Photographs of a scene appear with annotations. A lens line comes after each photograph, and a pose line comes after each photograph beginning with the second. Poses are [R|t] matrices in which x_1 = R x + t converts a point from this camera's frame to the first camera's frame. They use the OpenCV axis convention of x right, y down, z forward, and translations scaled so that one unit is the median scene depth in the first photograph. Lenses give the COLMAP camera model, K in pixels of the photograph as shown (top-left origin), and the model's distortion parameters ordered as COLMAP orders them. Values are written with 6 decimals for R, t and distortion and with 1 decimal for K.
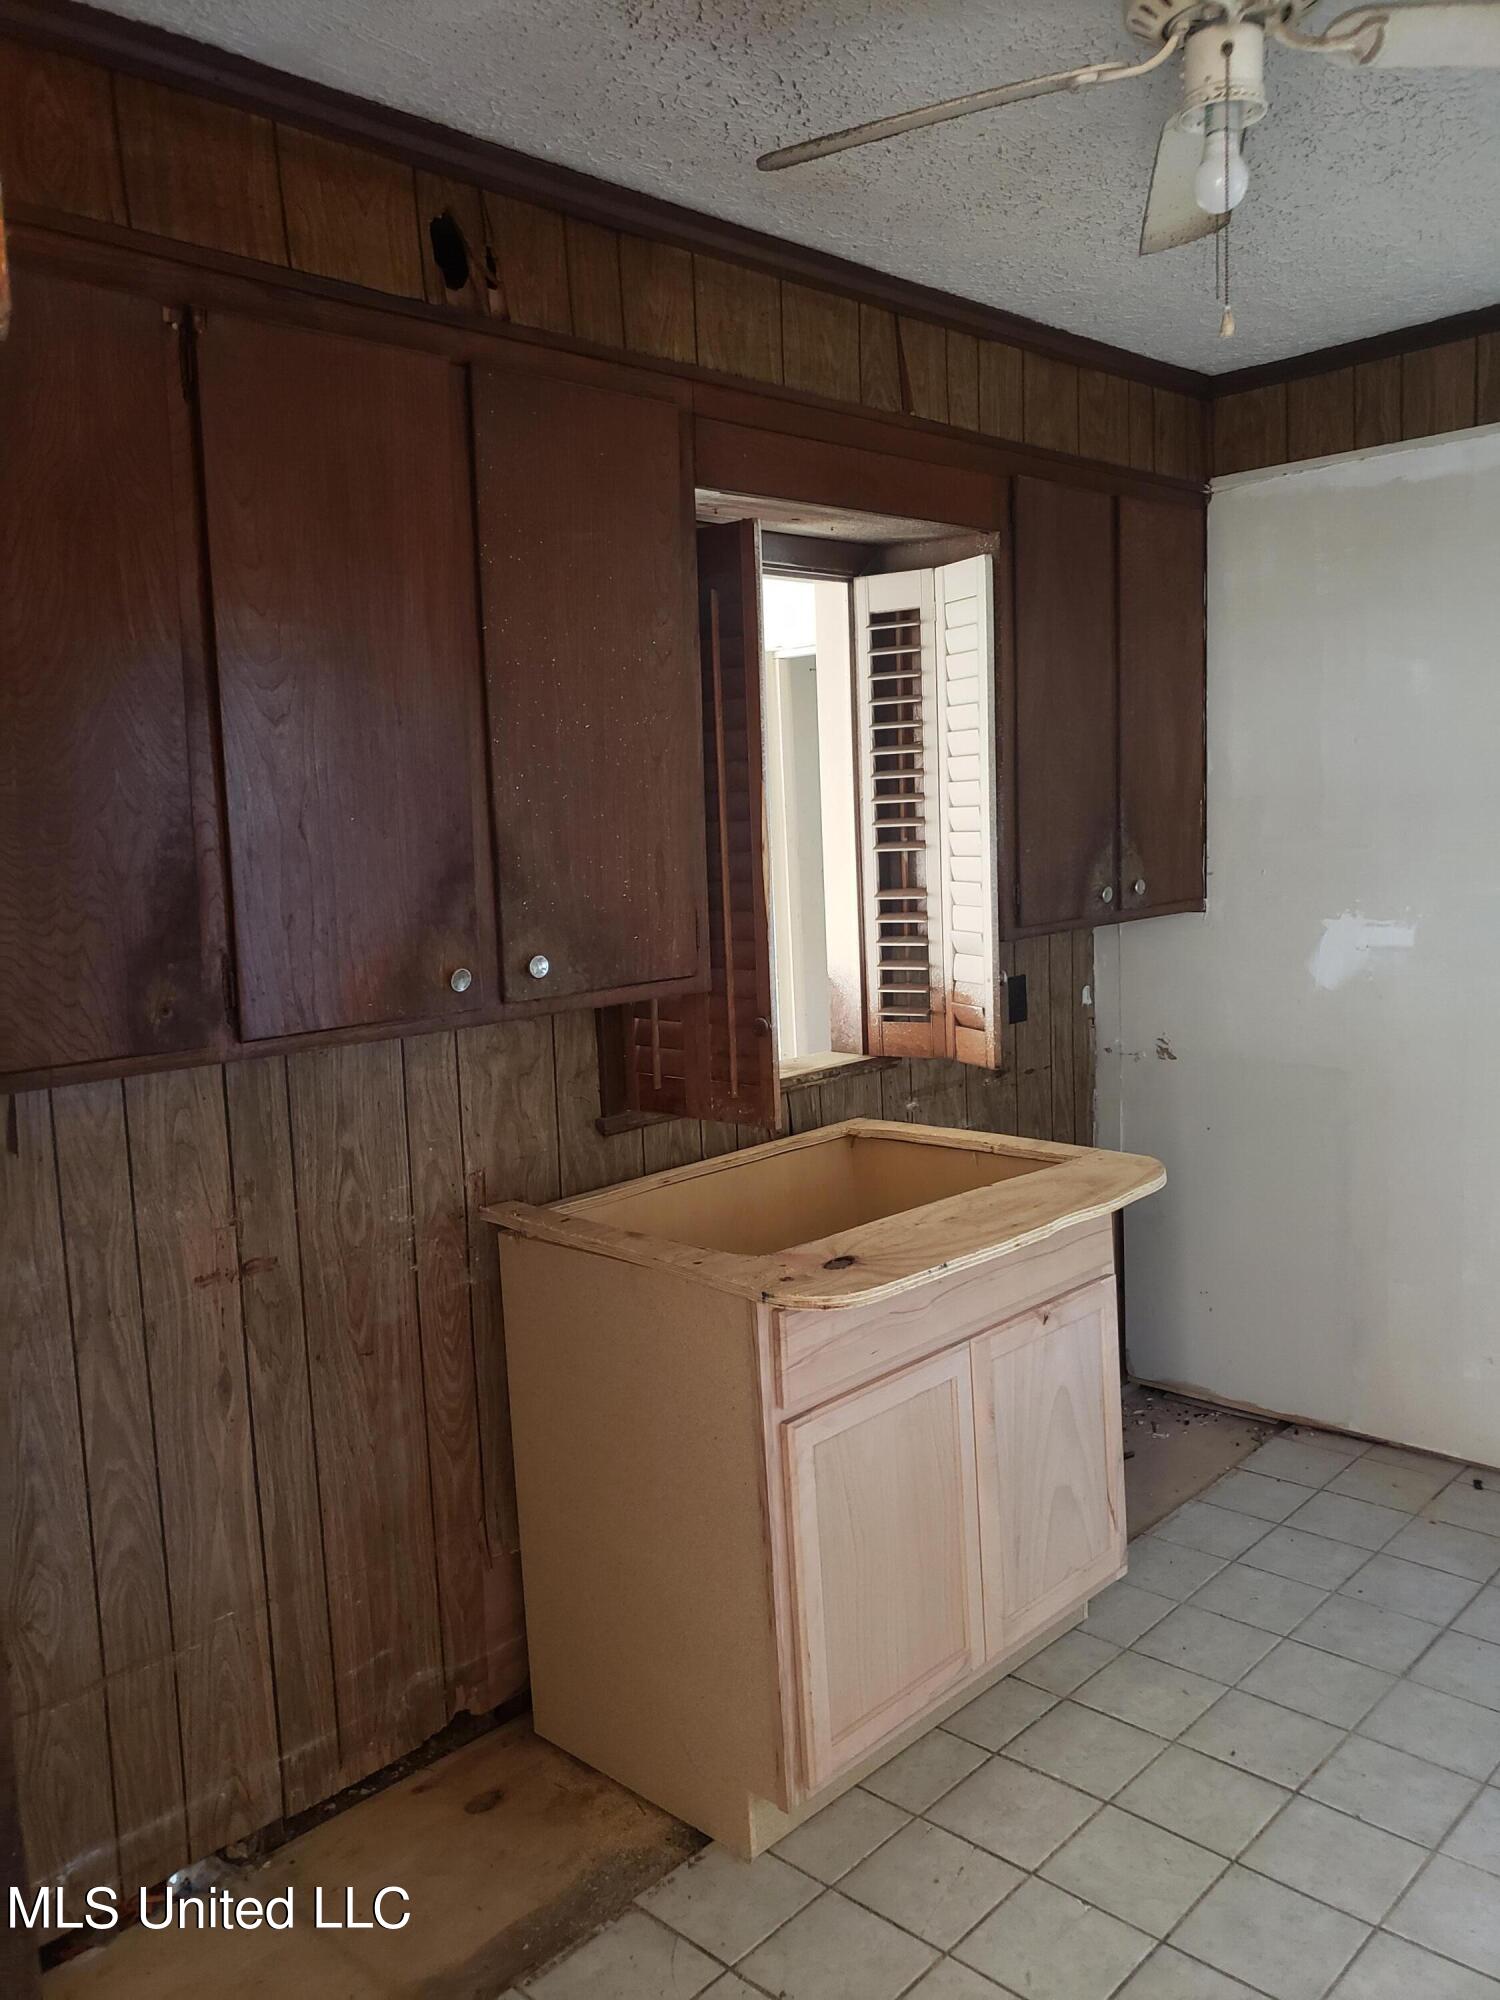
lens RADIAL K [[1536.9, 0, 750.1], [0, 1536.9, 1014.0], [0, 0, 1]] dist [0.033570, -0.014951]
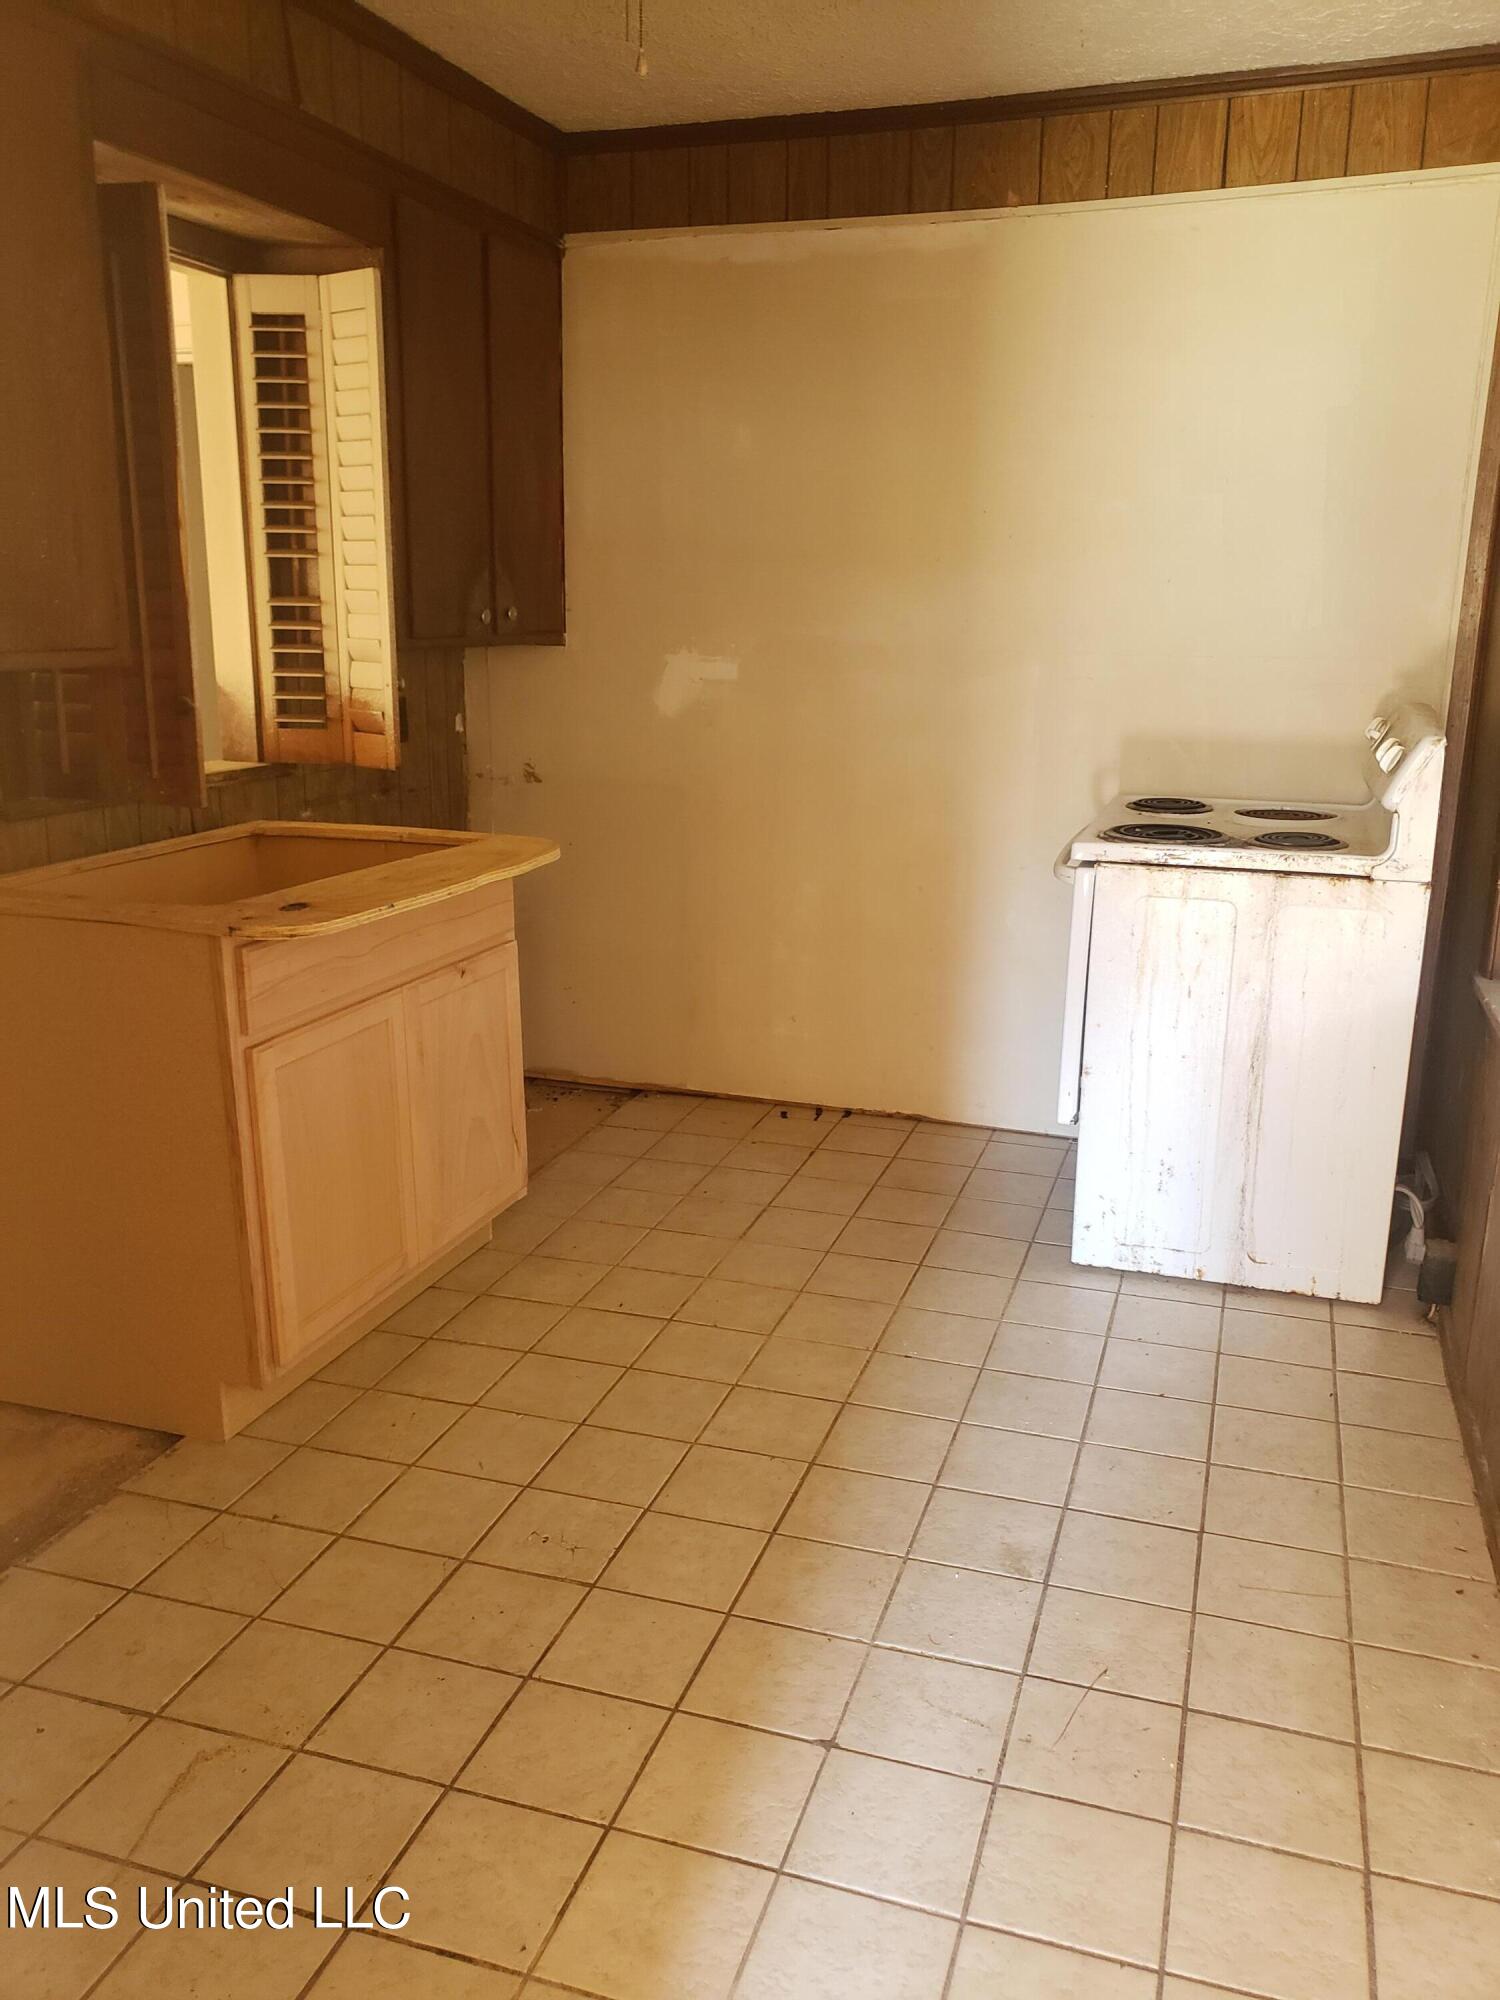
lens RADIAL K [[1536.9, 0, 766.6], [0, 1536.9, 998.2], [0, 0, 1]] dist [0.033570, -0.014951]
pose [[0.899415, -0.050612, 0.434156, -0.090675], [-0.000468, 0.993161, 0.116748, 0.073415], [-0.437096, -0.105208, 0.893240, -0.109501]]
